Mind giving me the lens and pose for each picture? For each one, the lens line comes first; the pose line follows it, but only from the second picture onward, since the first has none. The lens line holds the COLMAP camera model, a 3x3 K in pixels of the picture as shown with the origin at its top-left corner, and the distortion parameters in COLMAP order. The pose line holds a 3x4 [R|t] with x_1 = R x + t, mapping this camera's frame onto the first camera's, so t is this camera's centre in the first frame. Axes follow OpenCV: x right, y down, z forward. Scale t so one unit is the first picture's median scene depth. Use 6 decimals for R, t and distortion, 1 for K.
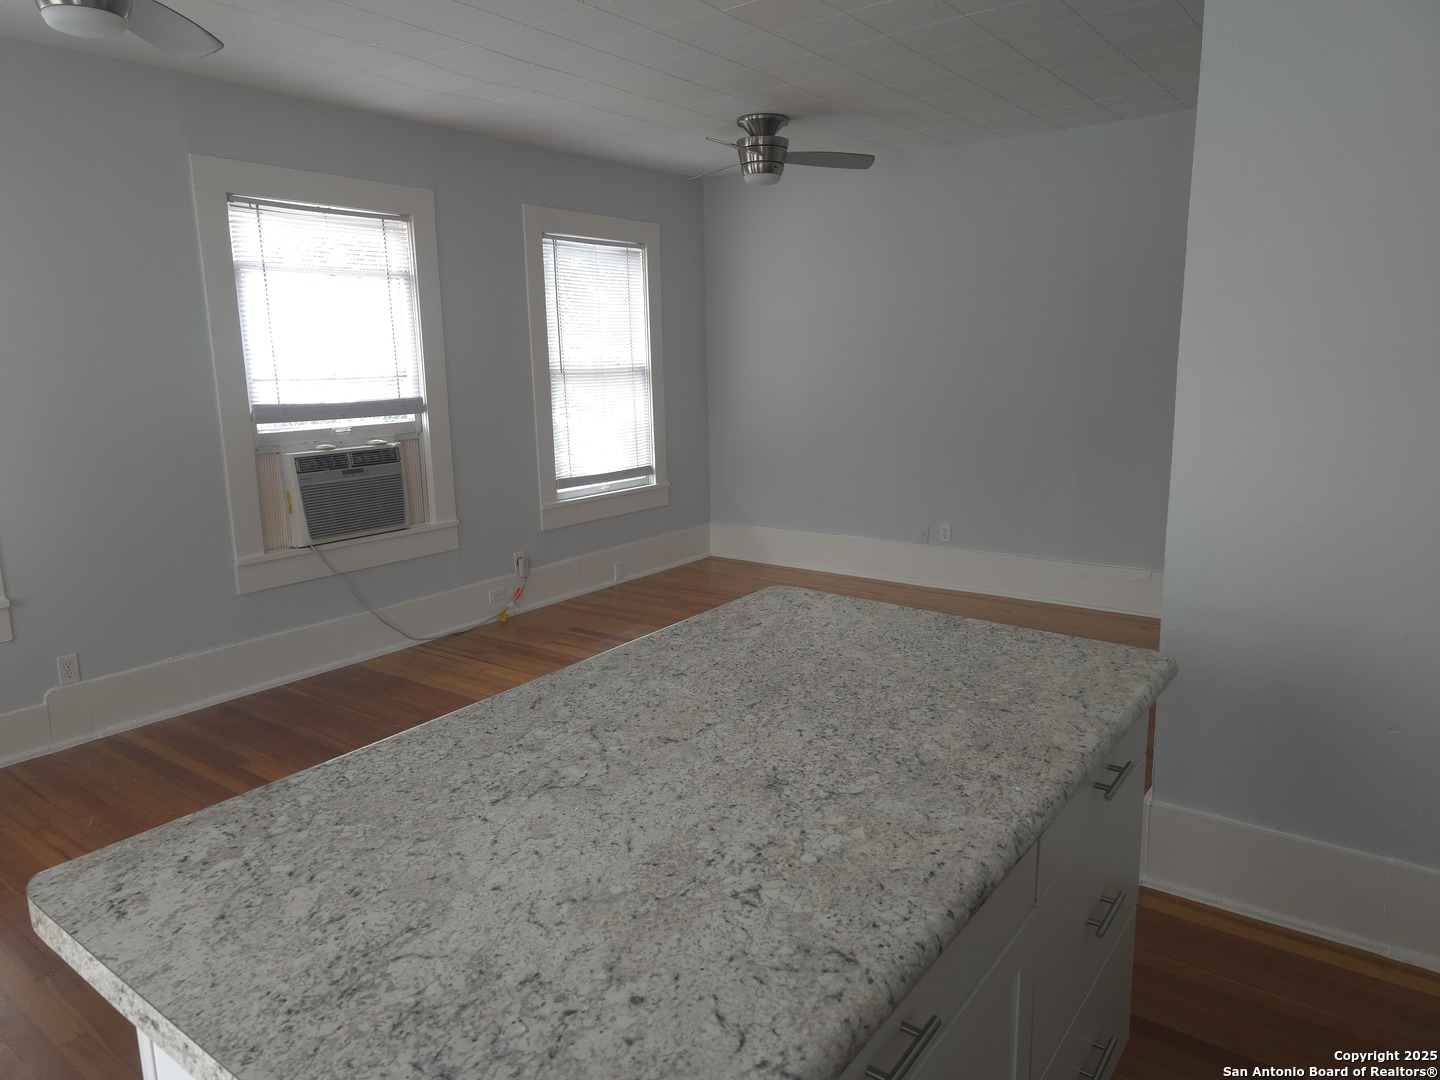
lens RADIAL K [[958.2, 0, 721.9], [0, 958.2, 524.0], [0, 0, 1]] dist [0.058732, -0.048457]
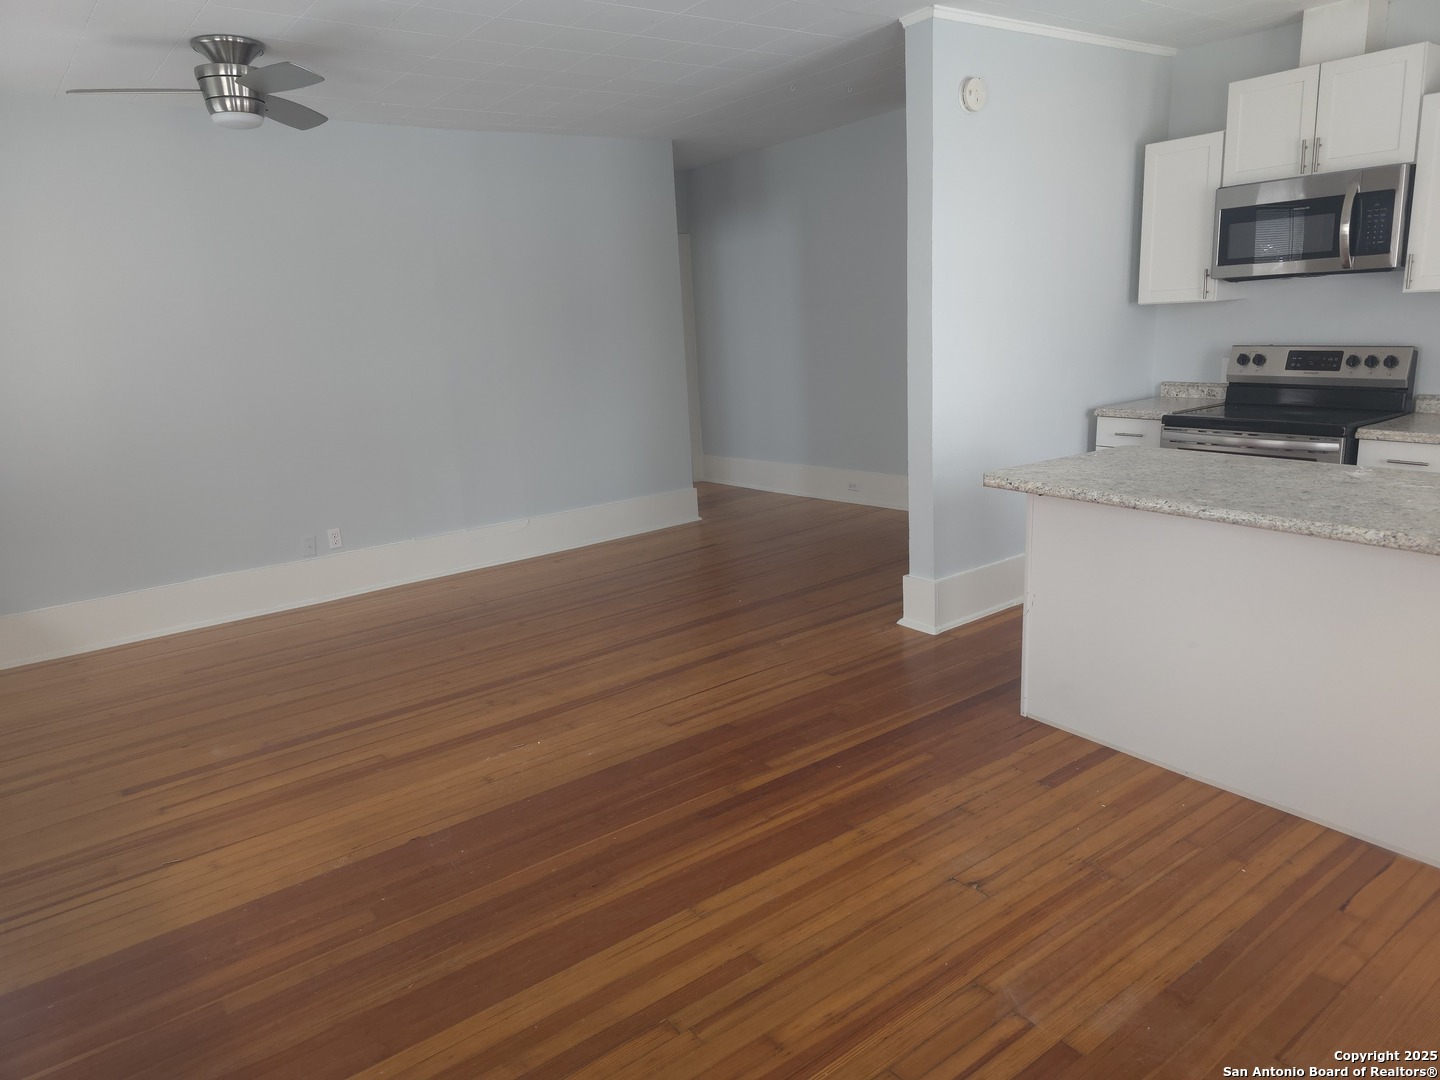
lens RADIAL K [[958.2, 0, 721.9], [0, 958.2, 524.0], [0, 0, 1]] dist [0.058732, -0.048457]
pose [[0.285831, -0.208387, 0.935348, -0.665867], [0.218792, 0.964480, 0.148017, -0.075801], [-0.932969, 0.162338, 0.321272, 0.446579]]
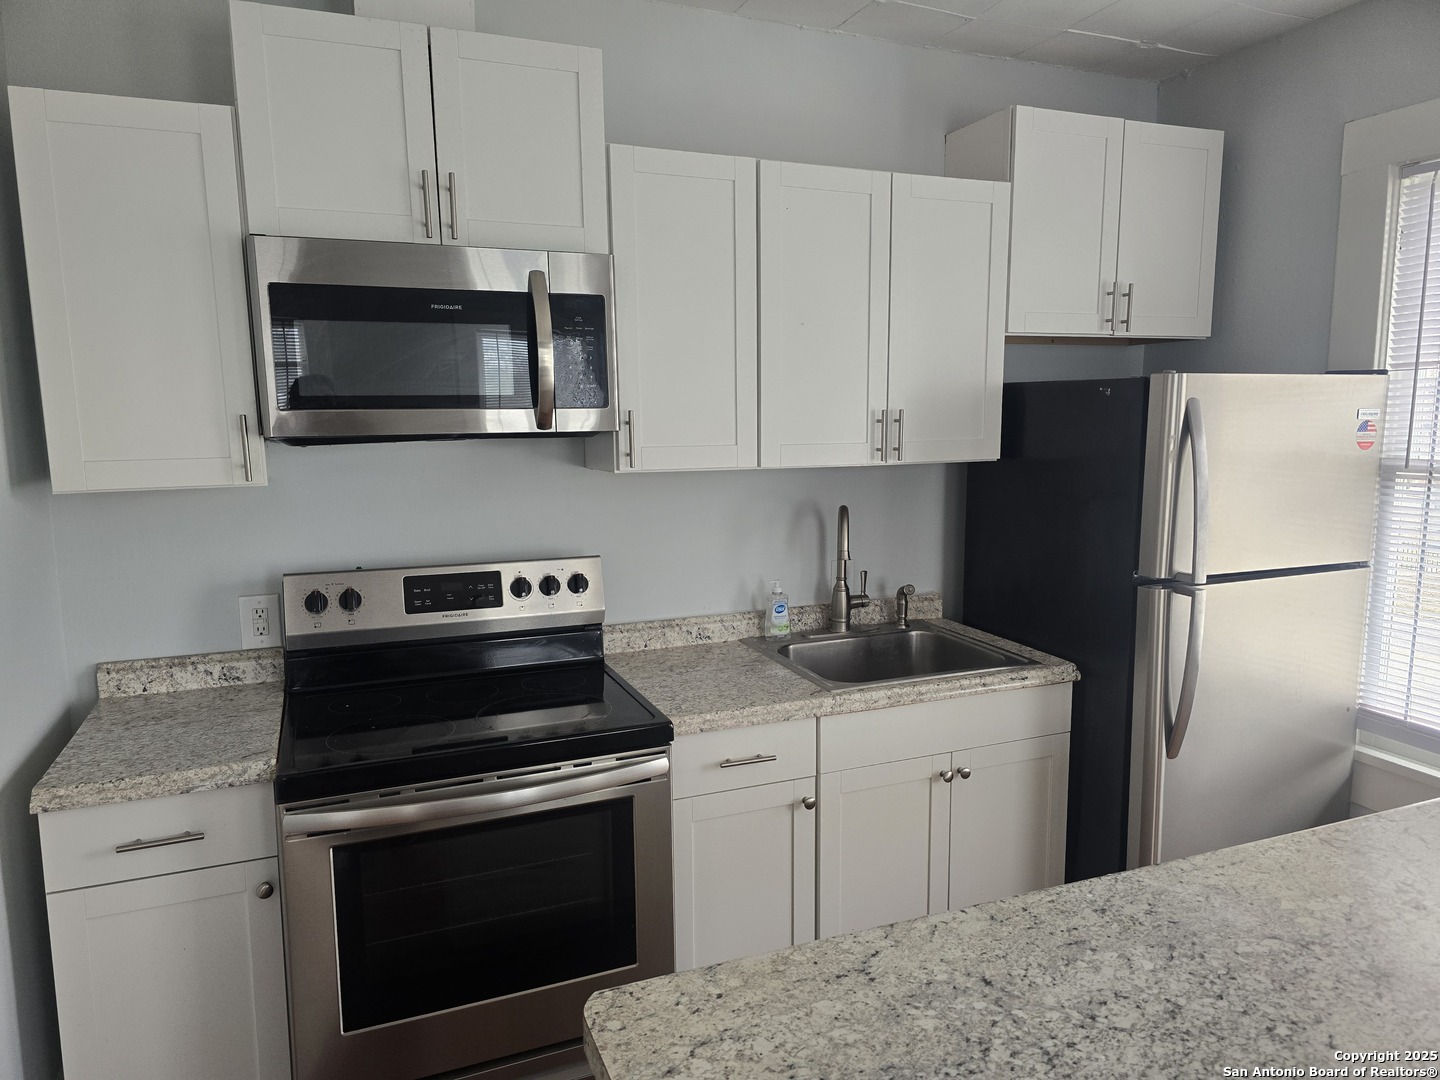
lens RADIAL K [[963.9, 0, 720.0], [0, 963.9, 540.0], [0, 0, 1]] dist [0.068382, -0.042878]
pose [[-0.855003, -0.046053, 0.516575, 0.032909], [0.116698, 0.953422, 0.278151, -0.113863], [-0.505323, 0.298103, -0.809804, 0.520319]]
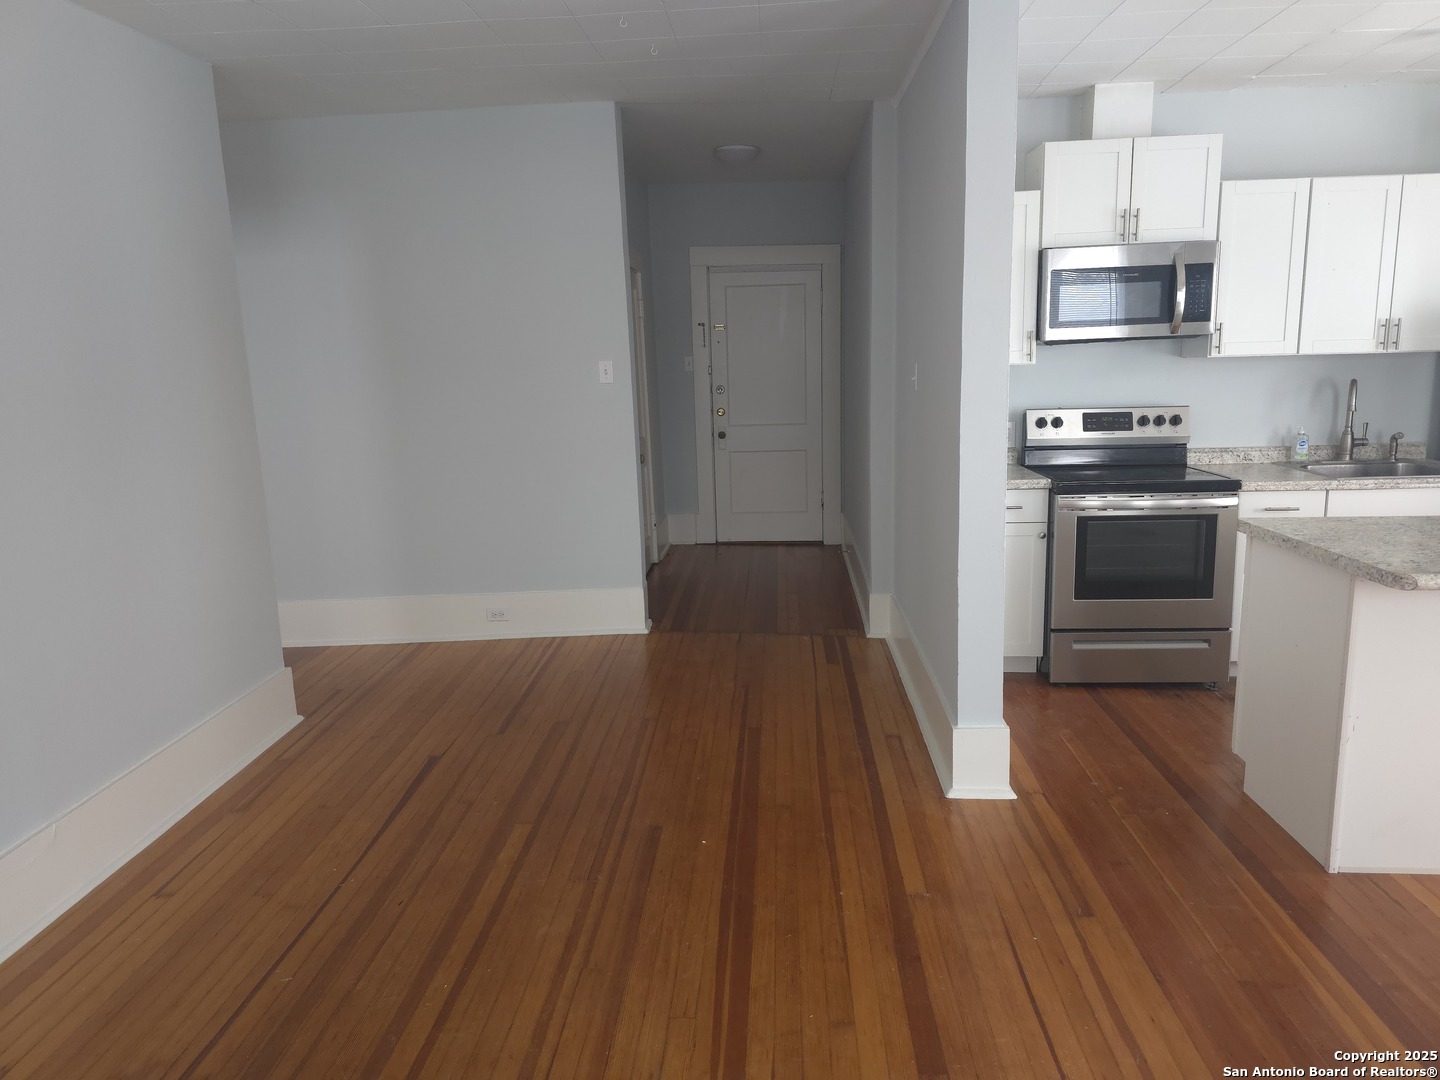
lens RADIAL K [[958.2, 0, 721.9], [0, 958.2, 524.0], [0, 0, 1]] dist [0.058732, -0.048457]
pose [[-0.547542, -0.119337, 0.828225, -0.195329], [0.187947, 0.946950, 0.260696, -0.193336], [-0.815398, 0.298404, -0.496066, 1.021212]]
